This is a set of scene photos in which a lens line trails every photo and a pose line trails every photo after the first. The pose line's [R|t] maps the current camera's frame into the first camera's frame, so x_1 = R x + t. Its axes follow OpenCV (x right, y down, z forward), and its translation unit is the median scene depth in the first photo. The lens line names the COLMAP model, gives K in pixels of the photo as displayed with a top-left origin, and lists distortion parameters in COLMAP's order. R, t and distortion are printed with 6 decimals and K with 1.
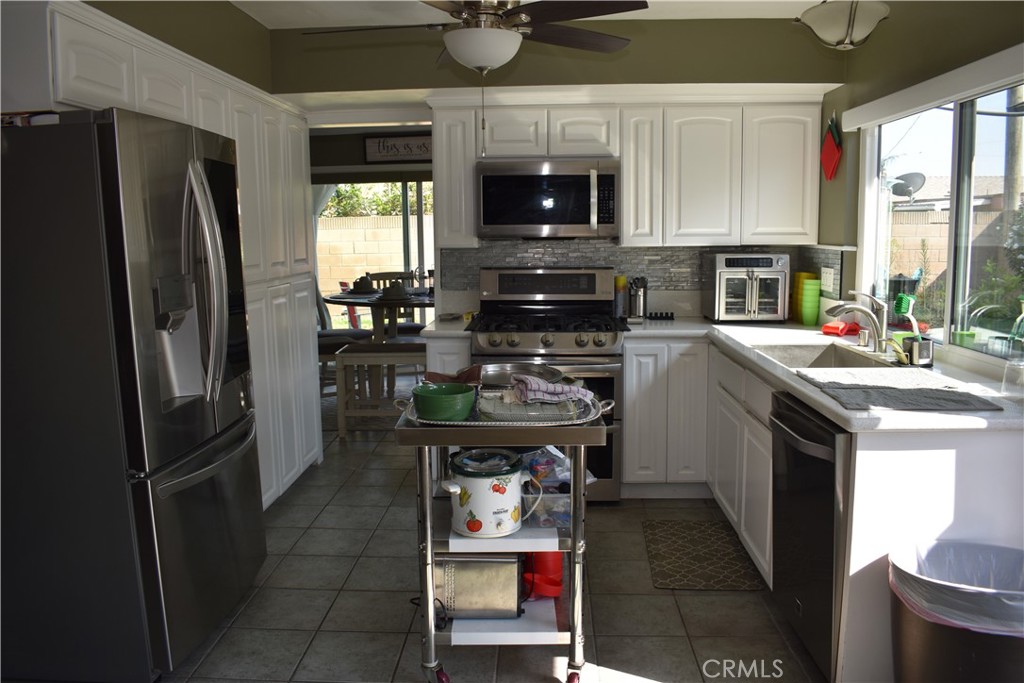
lens RADIAL K [[796.5, 0, 511.1], [0, 796.5, 340.2], [0, 0, 1]] dist [-0.101664, 0.015255]
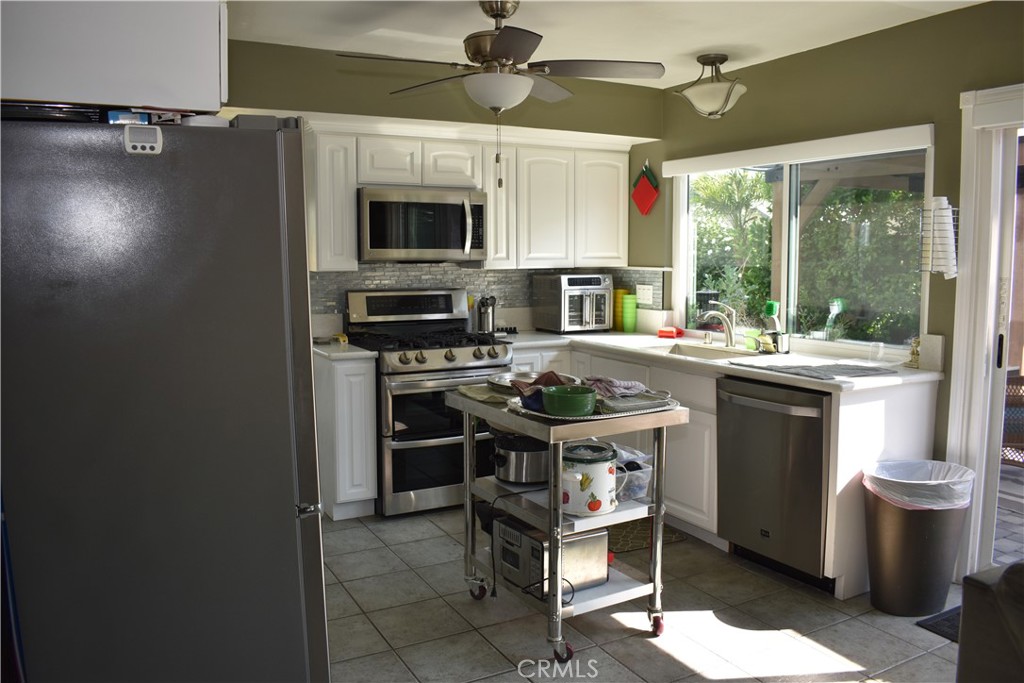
lens RADIAL K [[796.5, 0, 511.4], [0, 796.5, 339.2], [0, 0, 1]] dist [-0.101664, 0.015255]
pose [[0.856259, -0.046098, 0.514486, -0.418065], [0.063349, 0.997863, -0.016024, 0.000413], [-0.512648, 0.046313, 0.857349, 0.029402]]
